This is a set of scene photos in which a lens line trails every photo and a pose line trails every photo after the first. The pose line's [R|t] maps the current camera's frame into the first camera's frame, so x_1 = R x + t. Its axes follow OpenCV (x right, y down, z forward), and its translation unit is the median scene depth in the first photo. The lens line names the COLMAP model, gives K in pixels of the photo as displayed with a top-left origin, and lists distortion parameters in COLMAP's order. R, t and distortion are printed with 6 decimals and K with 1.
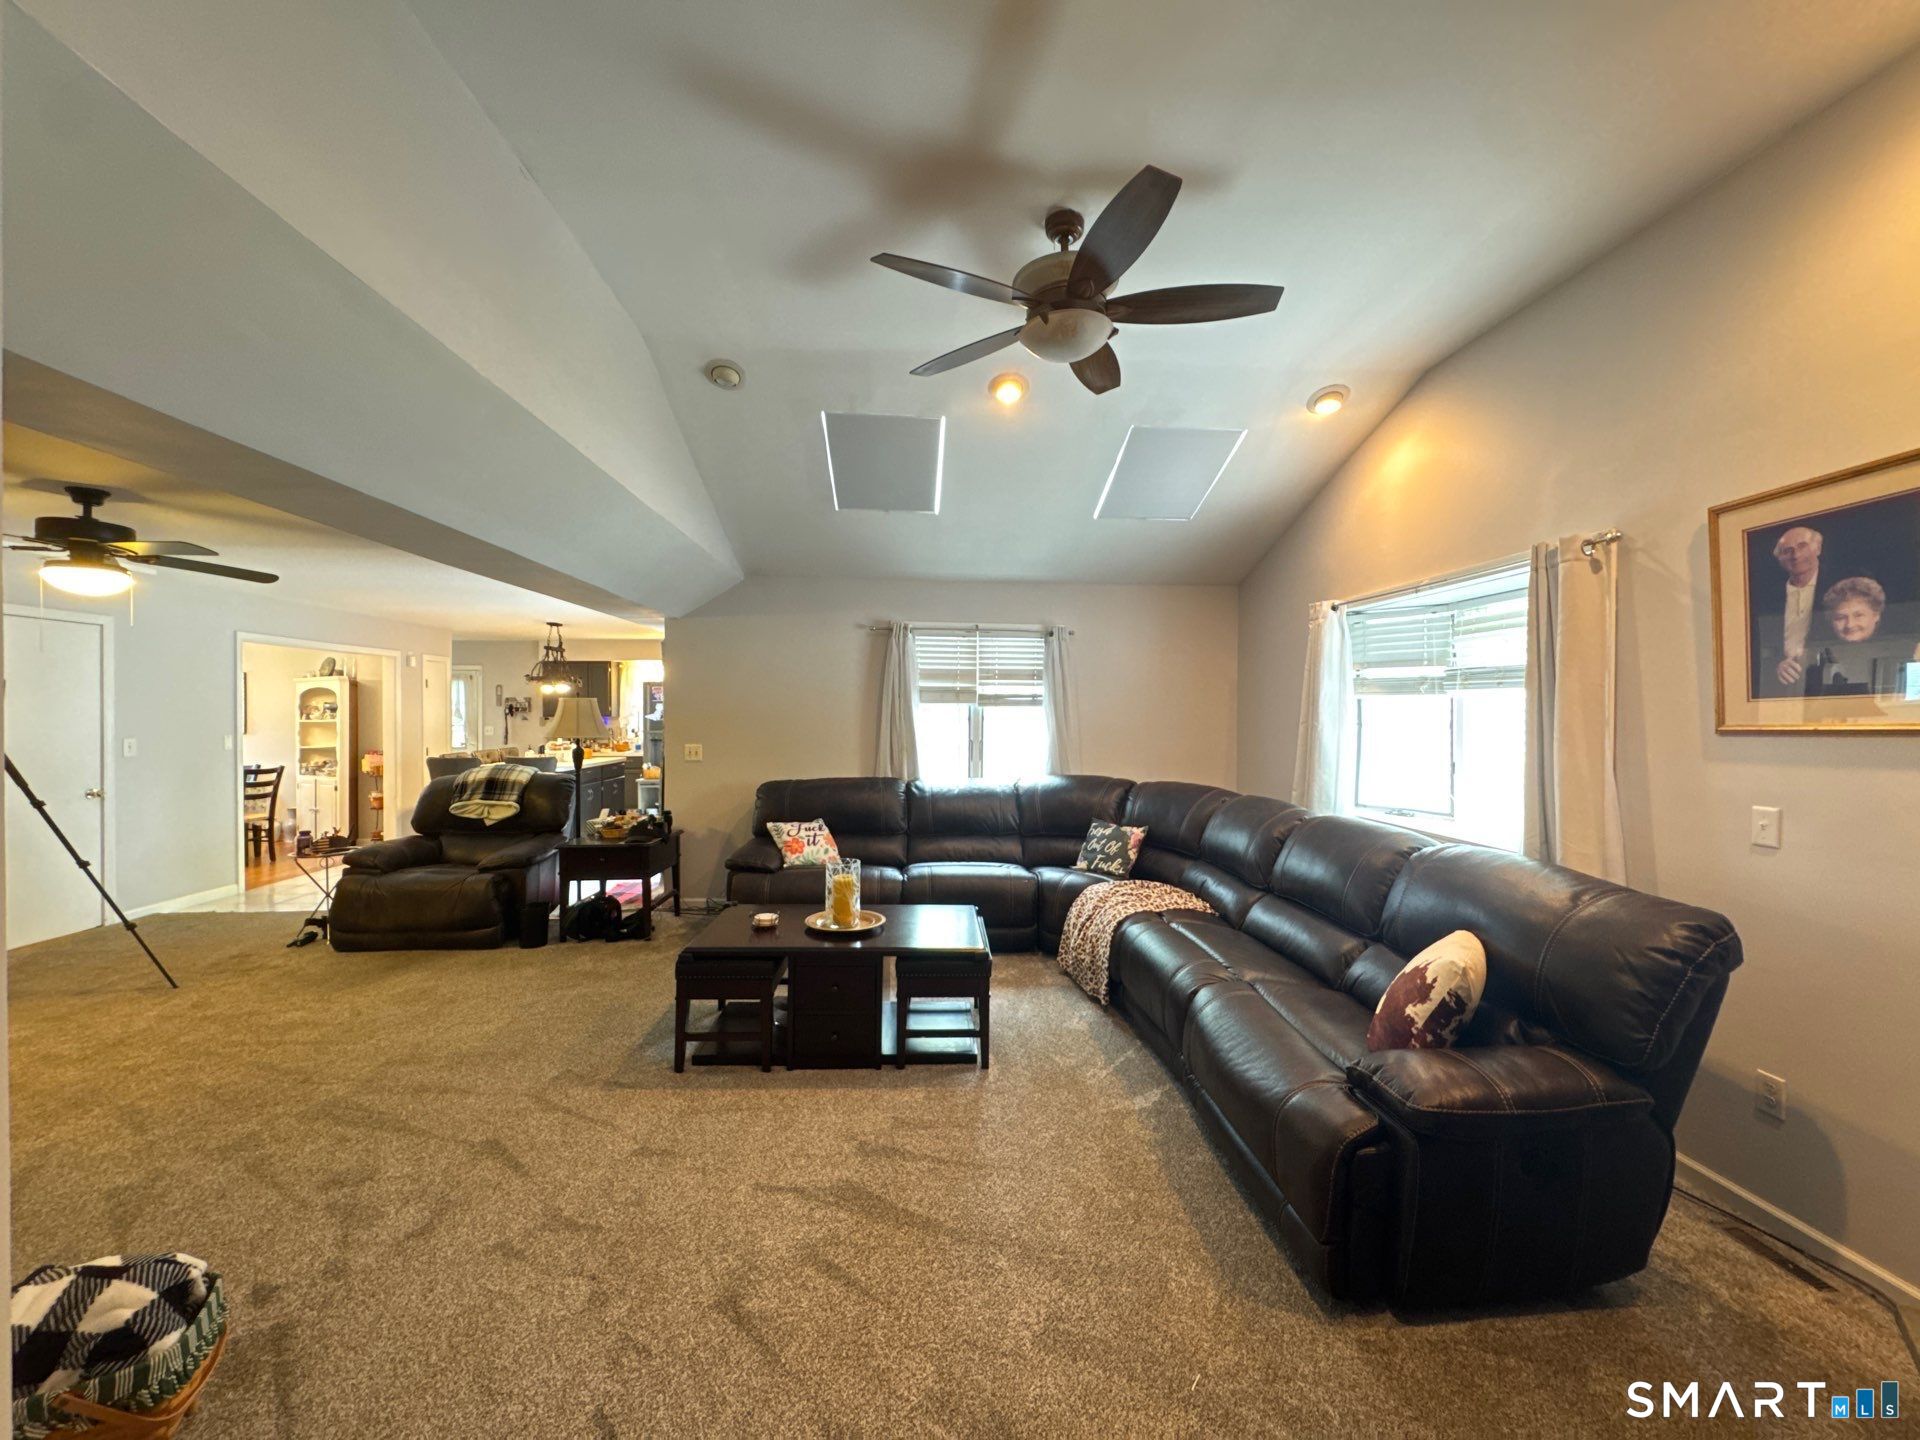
lens RADIAL K [[763.3, 0, 960.4], [0, 763.3, 713.8], [0, 0, 1]] dist [-0.002019, 0.000525]
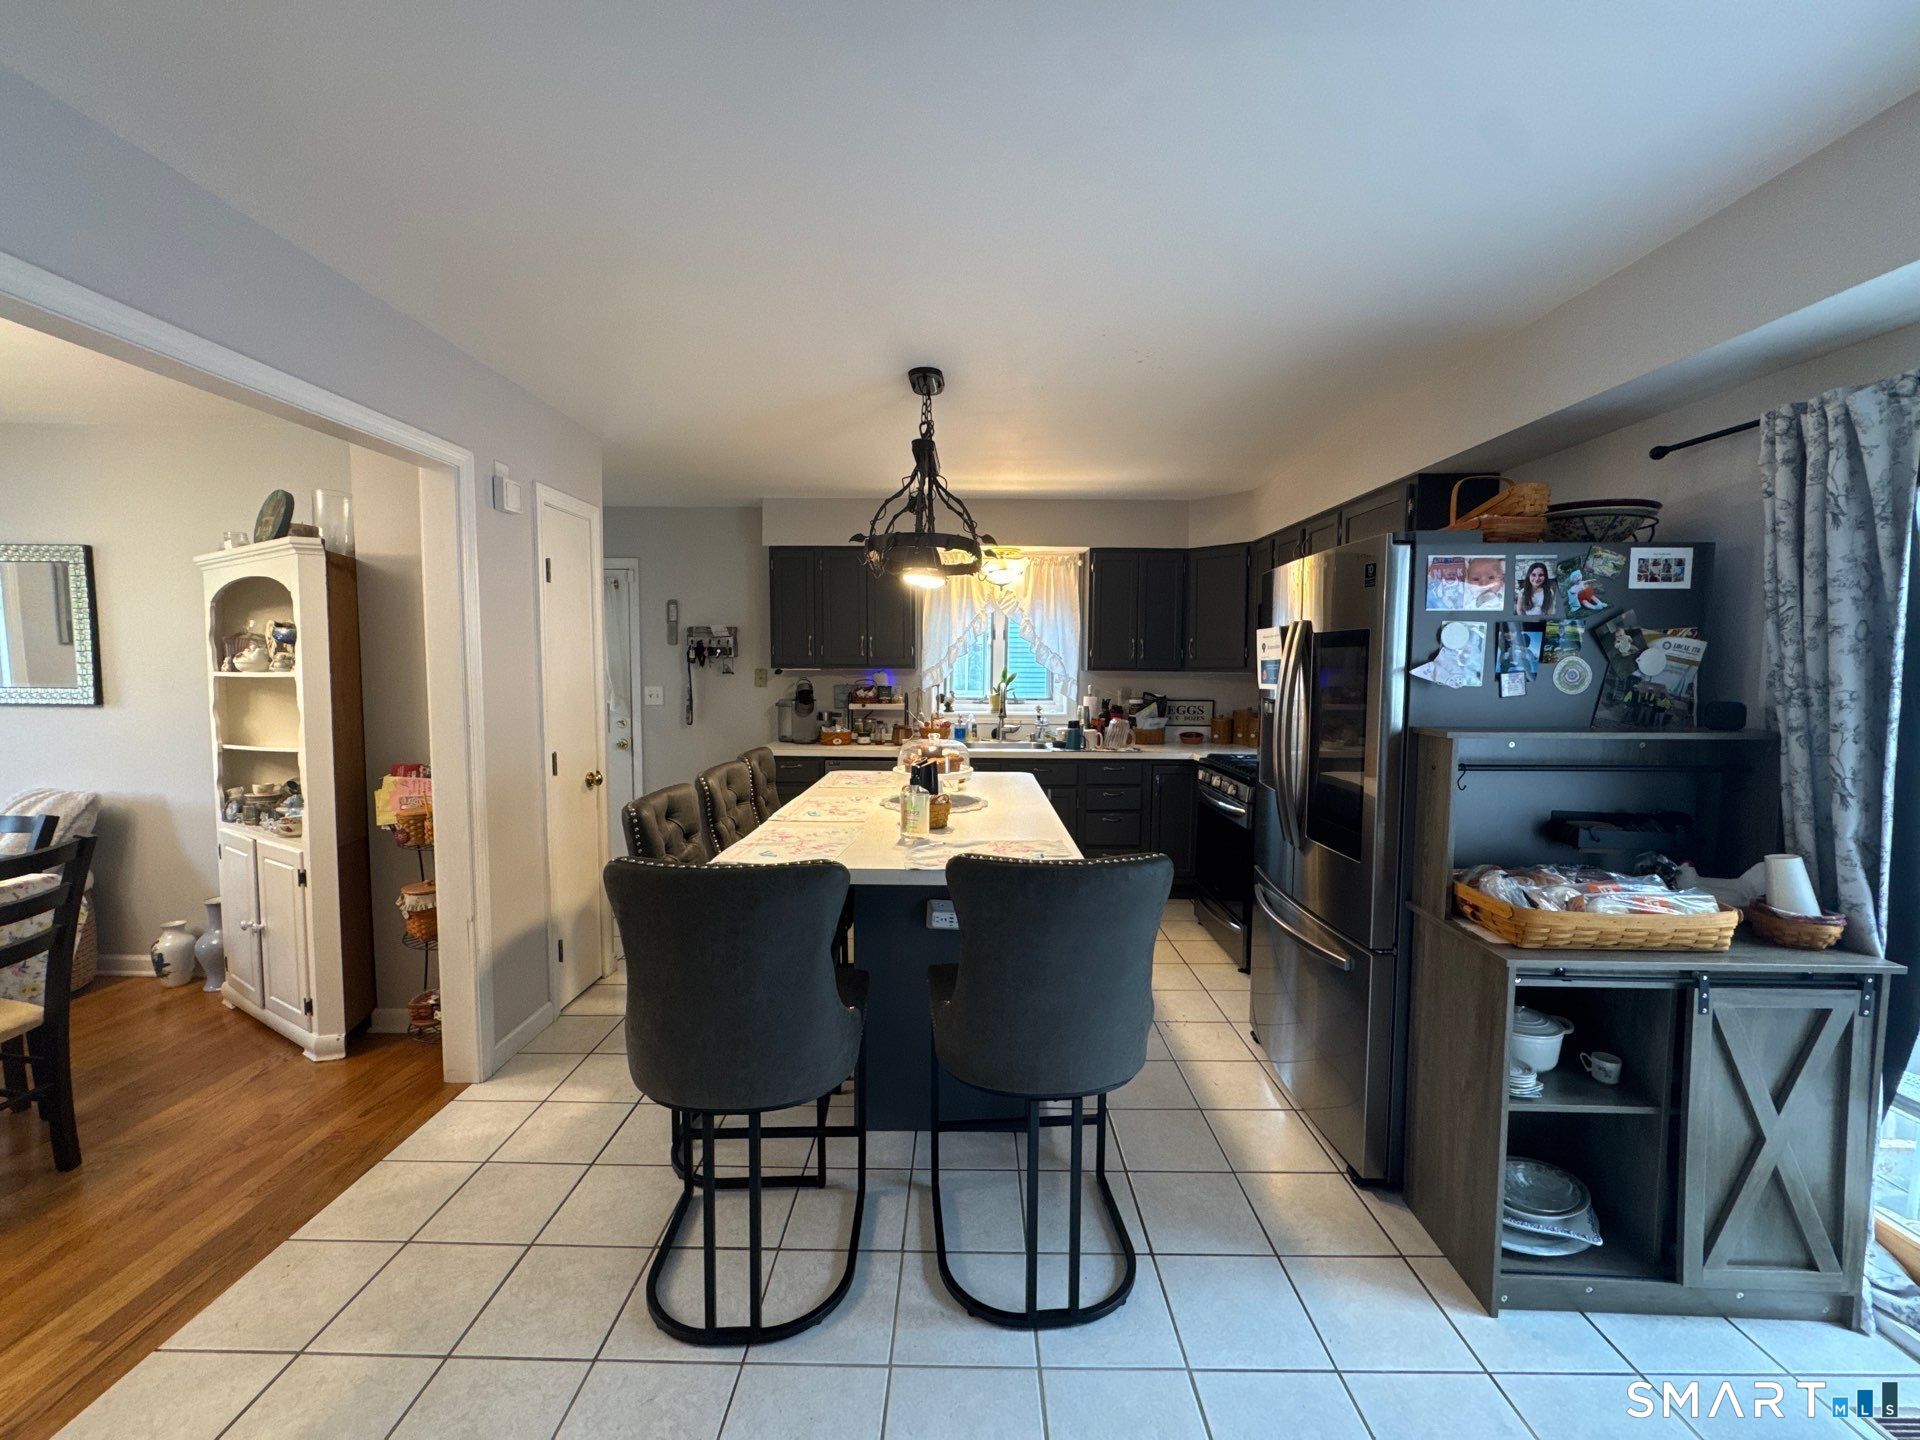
lens RADIAL K [[763.3, 0, 959.1], [0, 763.3, 710.7], [0, 0, 1]] dist [-0.002019, 0.000525]
pose [[0.997467, 0.012340, -0.070047, -0.509538], [-0.008179, 0.998202, 0.059375, 0.002529], [0.070654, -0.058651, 0.995775, 0.692336]]
